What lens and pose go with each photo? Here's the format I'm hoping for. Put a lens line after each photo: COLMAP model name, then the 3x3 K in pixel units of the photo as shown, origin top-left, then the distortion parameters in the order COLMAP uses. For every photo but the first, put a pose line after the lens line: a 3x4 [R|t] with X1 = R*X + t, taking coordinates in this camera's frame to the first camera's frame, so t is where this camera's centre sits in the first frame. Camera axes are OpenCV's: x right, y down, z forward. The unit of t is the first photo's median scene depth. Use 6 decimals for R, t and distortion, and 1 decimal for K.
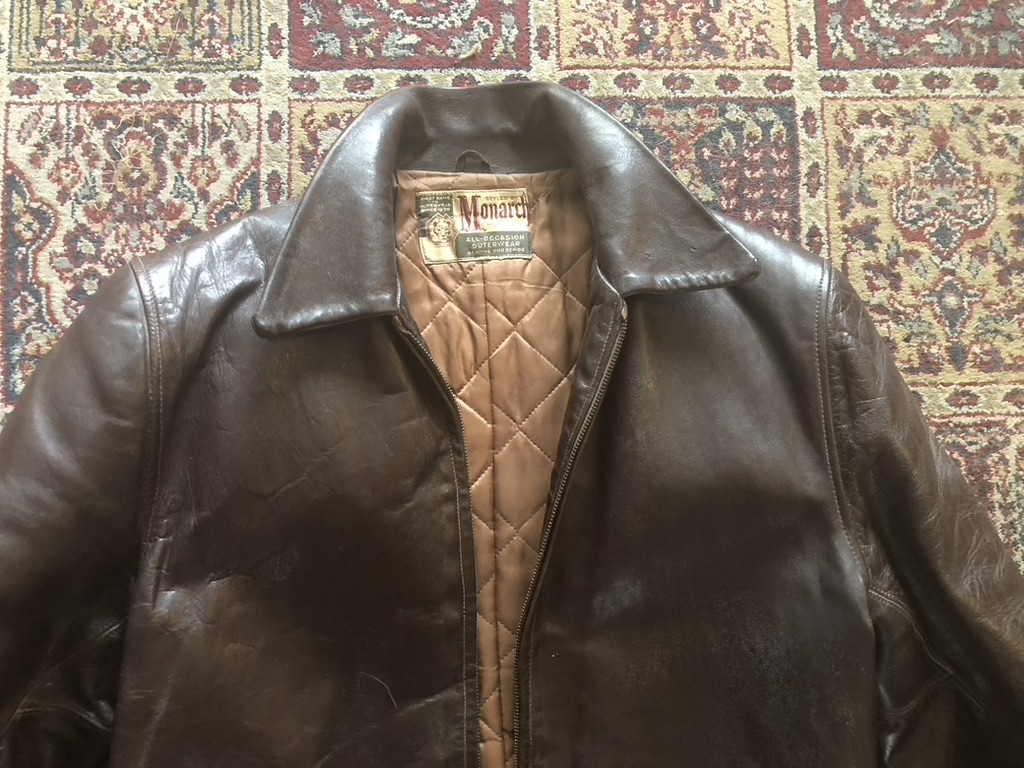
lens RADIAL K [[806.0, 0, 515.4], [0, 806.0, 385.7], [0, 0, 1]] dist [0.015315, -0.004301]
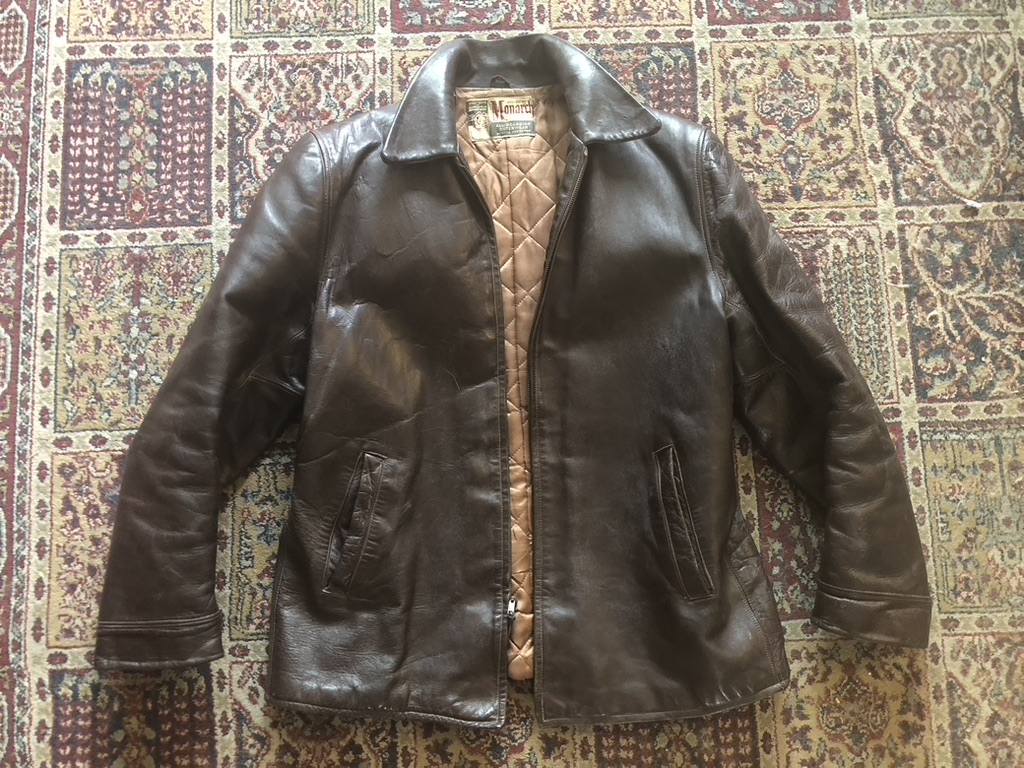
lens RADIAL K [[806.0, 0, 519.1], [0, 806.0, 381.8], [0, 0, 1]] dist [0.015315, -0.004301]
pose [[0.999135, -0.014621, -0.038929, 0.045416], [0.012376, 0.998280, -0.057297, 0.451237], [0.039700, 0.056766, 0.997598, -0.658291]]
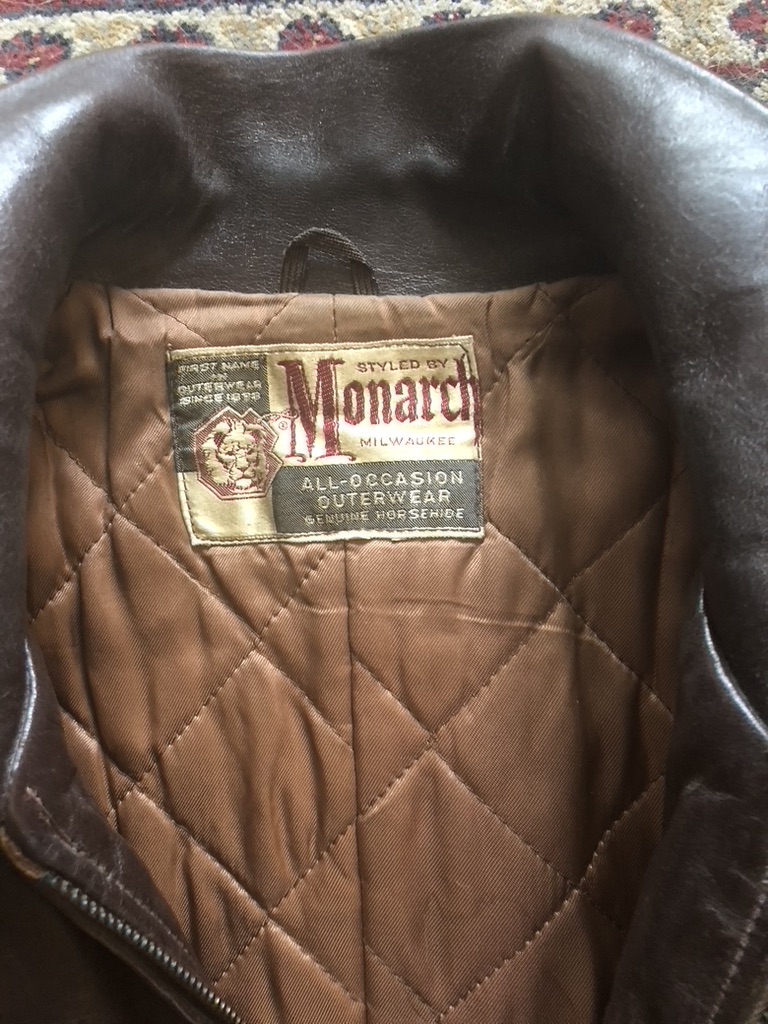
lens RADIAL K [[806.0, 0, 377.2], [0, 806.0, 490.1], [0, 0, 1]] dist [0.015315, -0.004301]
pose [[0.992307, 0.019589, -0.122244, 0.016356], [-0.011887, 0.997916, 0.063421, -0.200310], [0.123232, -0.061480, 0.990472, 0.645274]]
